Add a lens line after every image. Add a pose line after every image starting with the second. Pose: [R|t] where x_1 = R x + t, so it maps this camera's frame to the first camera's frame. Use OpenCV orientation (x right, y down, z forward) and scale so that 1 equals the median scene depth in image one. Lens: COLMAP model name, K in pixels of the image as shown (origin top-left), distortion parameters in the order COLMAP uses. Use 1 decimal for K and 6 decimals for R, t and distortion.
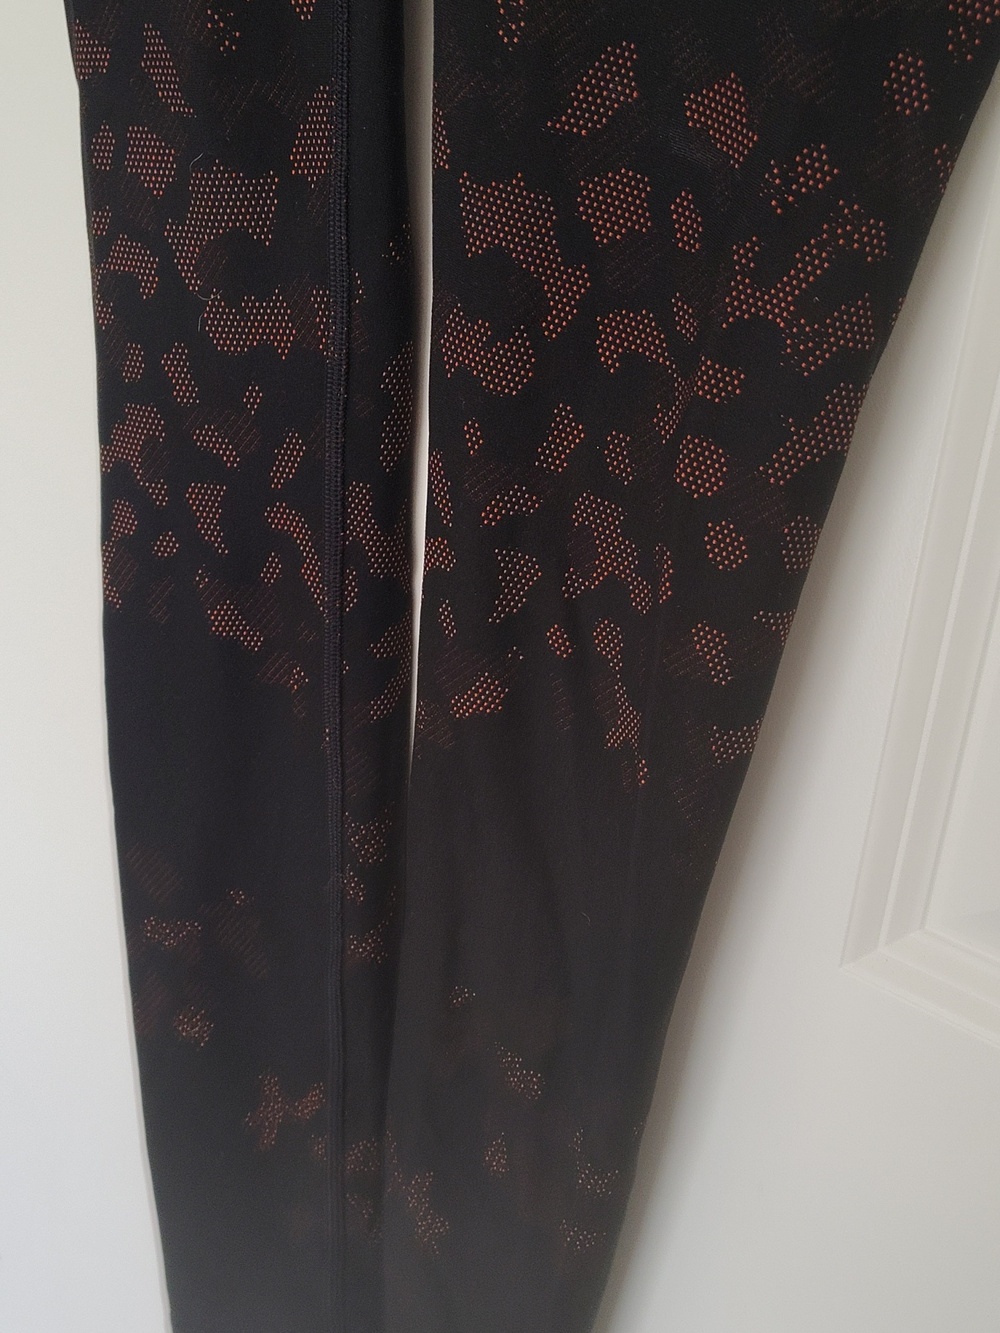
lens RADIAL K [[1546.9, 0, 498.9], [0, 1546.9, 659.7], [0, 0, 1]] dist [-0.002065, 0.000000]
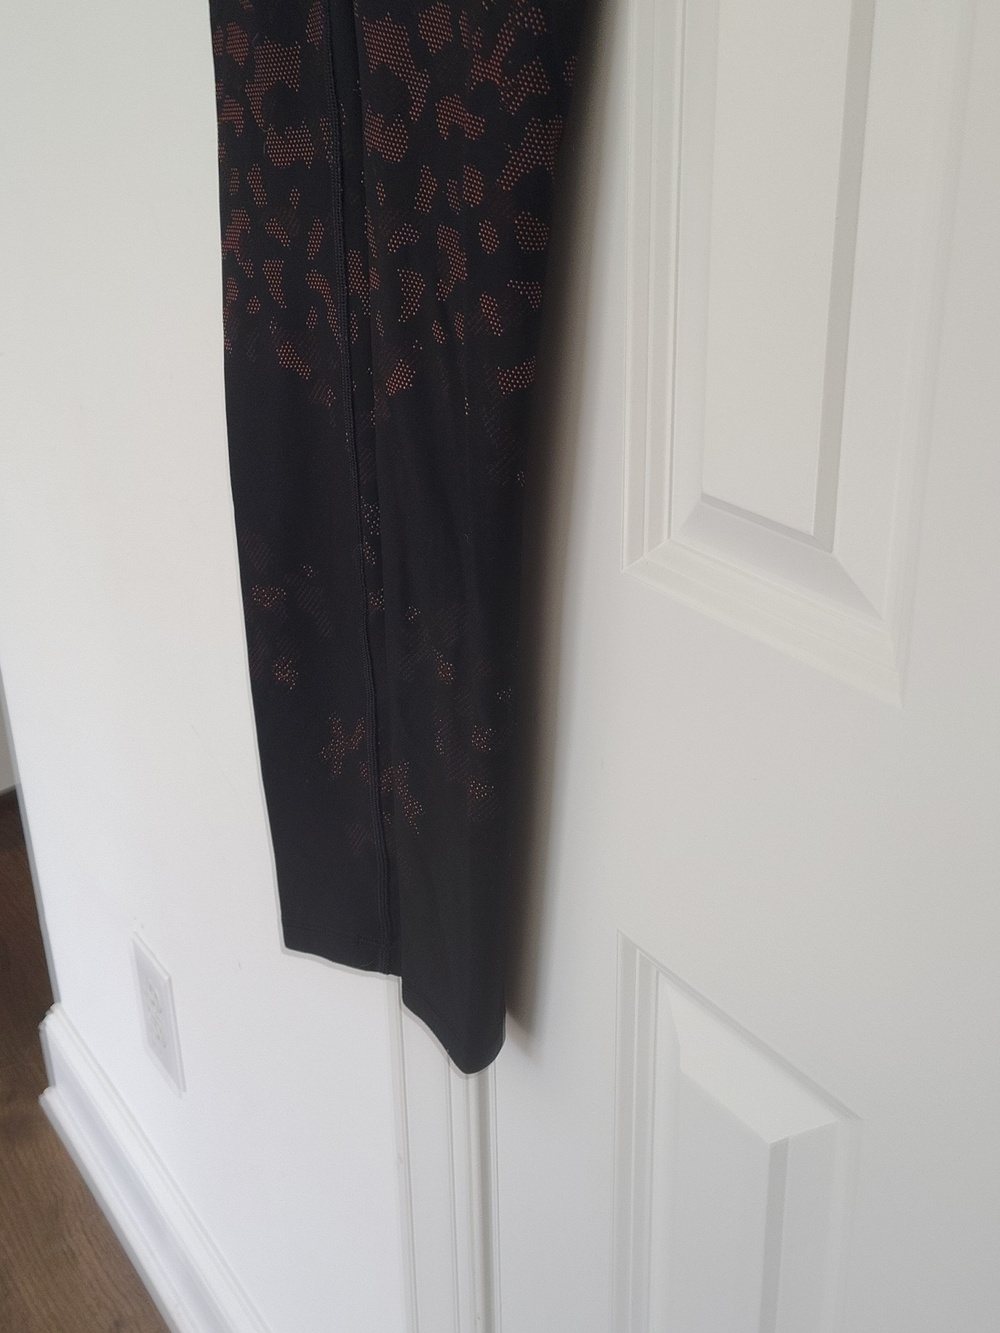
lens RADIAL K [[1546.9, 0, 502.5], [0, 1546.9, 673.1], [0, 0, 1]] dist [-0.002065, 0.000000]
pose [[0.949483, 0.068071, -0.306348, 0.592539], [-0.083131, 0.995875, -0.036368, 0.374209], [0.302608, 0.059998, 0.951225, -0.411350]]
